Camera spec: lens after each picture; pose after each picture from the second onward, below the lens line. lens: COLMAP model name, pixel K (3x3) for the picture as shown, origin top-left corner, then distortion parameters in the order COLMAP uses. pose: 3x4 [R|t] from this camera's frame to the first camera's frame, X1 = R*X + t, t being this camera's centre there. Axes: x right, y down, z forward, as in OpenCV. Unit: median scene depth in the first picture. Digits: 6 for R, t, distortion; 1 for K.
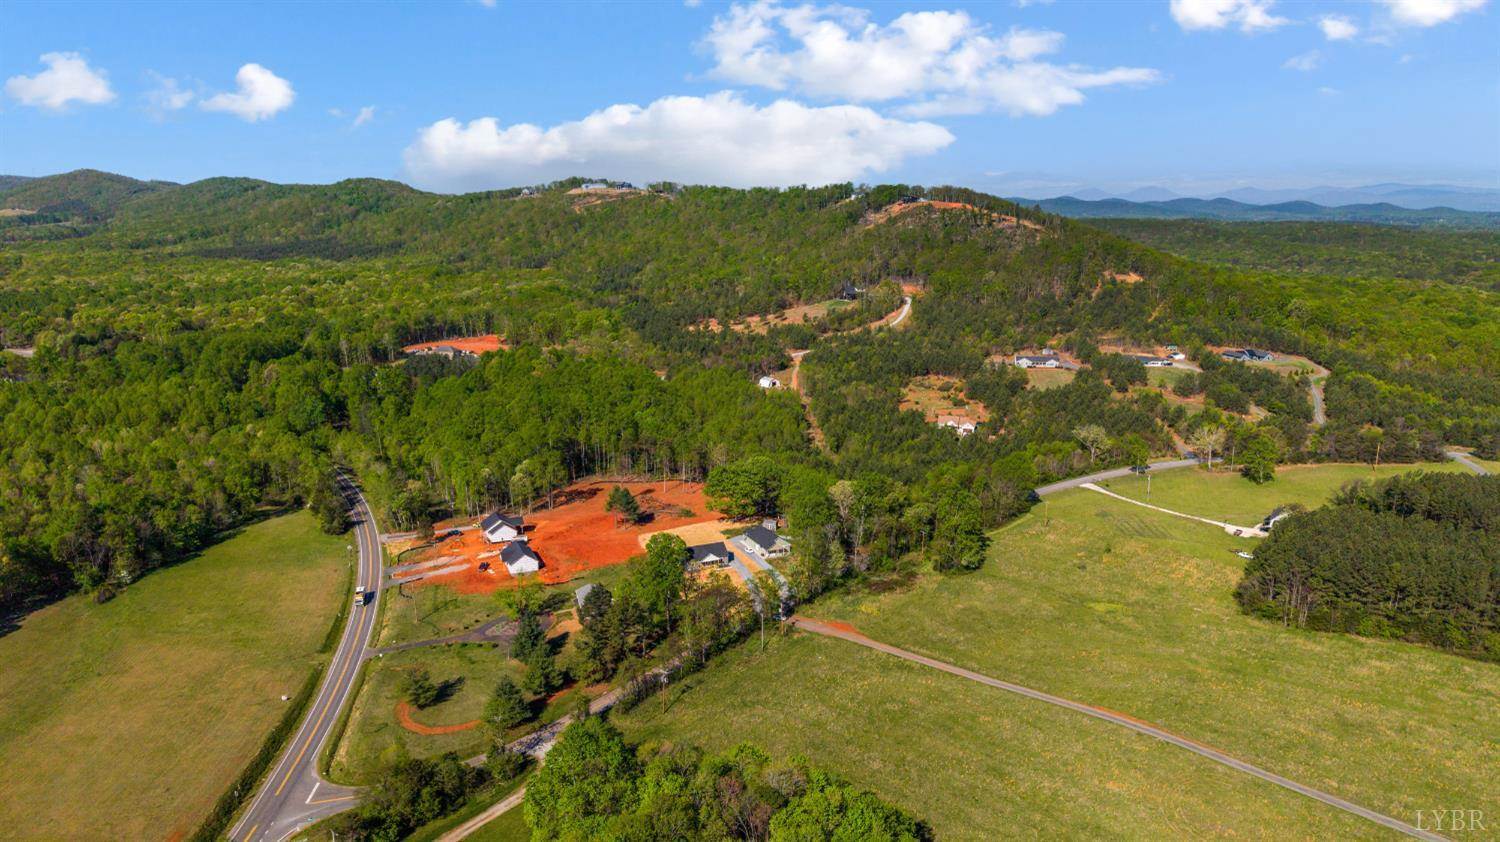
lens RADIAL K [[991.5, 0, 750.0], [0, 991.5, 421.0], [0, 0, 1]] dist [0.056016, -0.096151]
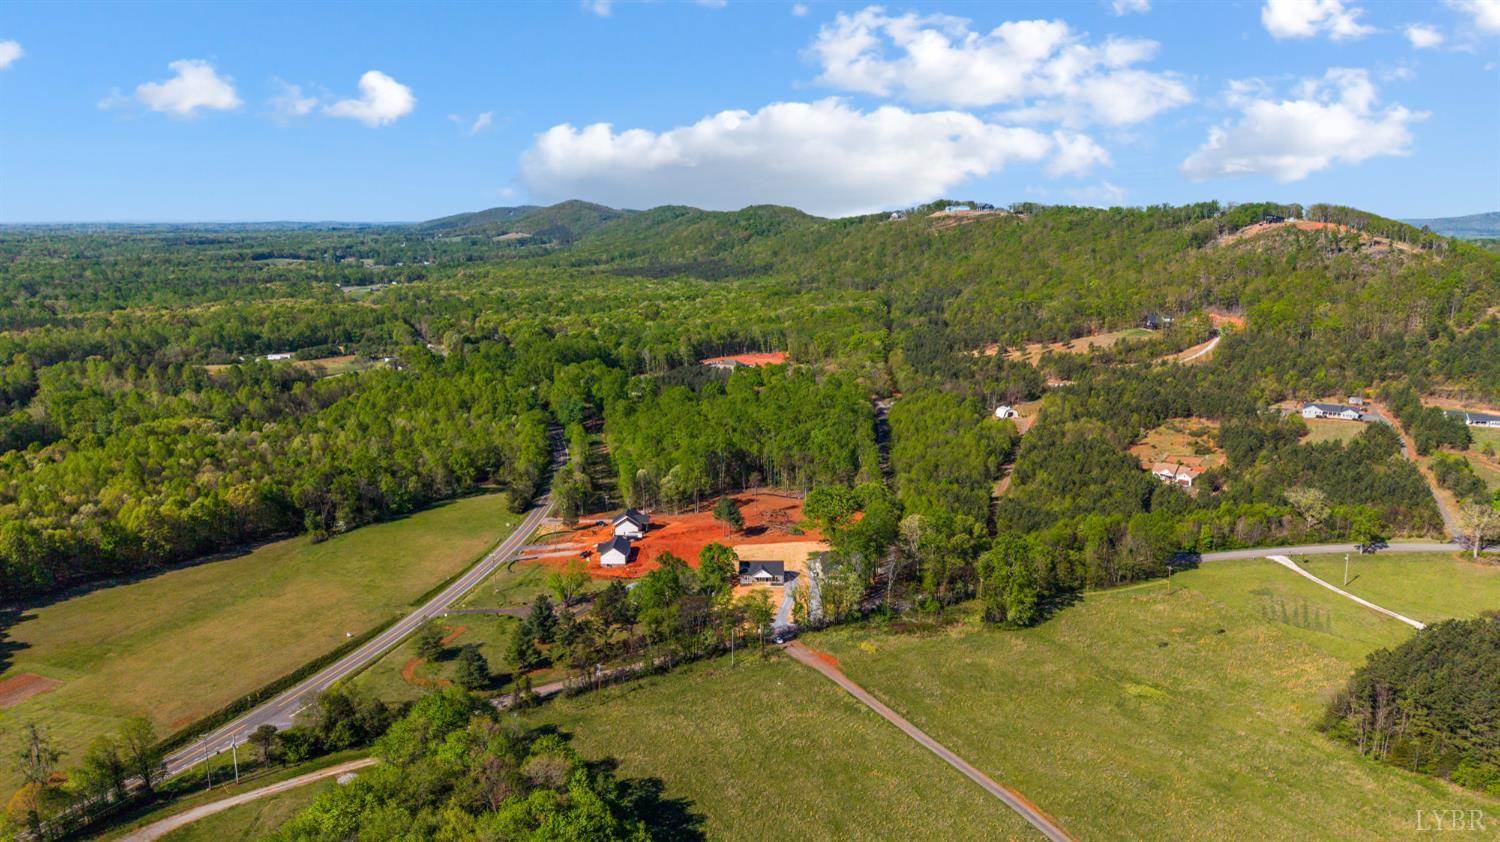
lens RADIAL K [[991.5, 0, 750.0], [0, 991.5, 421.0], [0, 0, 1]] dist [0.056016, -0.096151]
pose [[0.910326, 0.074598, -0.407114, 0.164776], [-0.083602, 0.996490, -0.004344, -0.005911], [0.405361, 0.037989, 0.913367, 0.029977]]
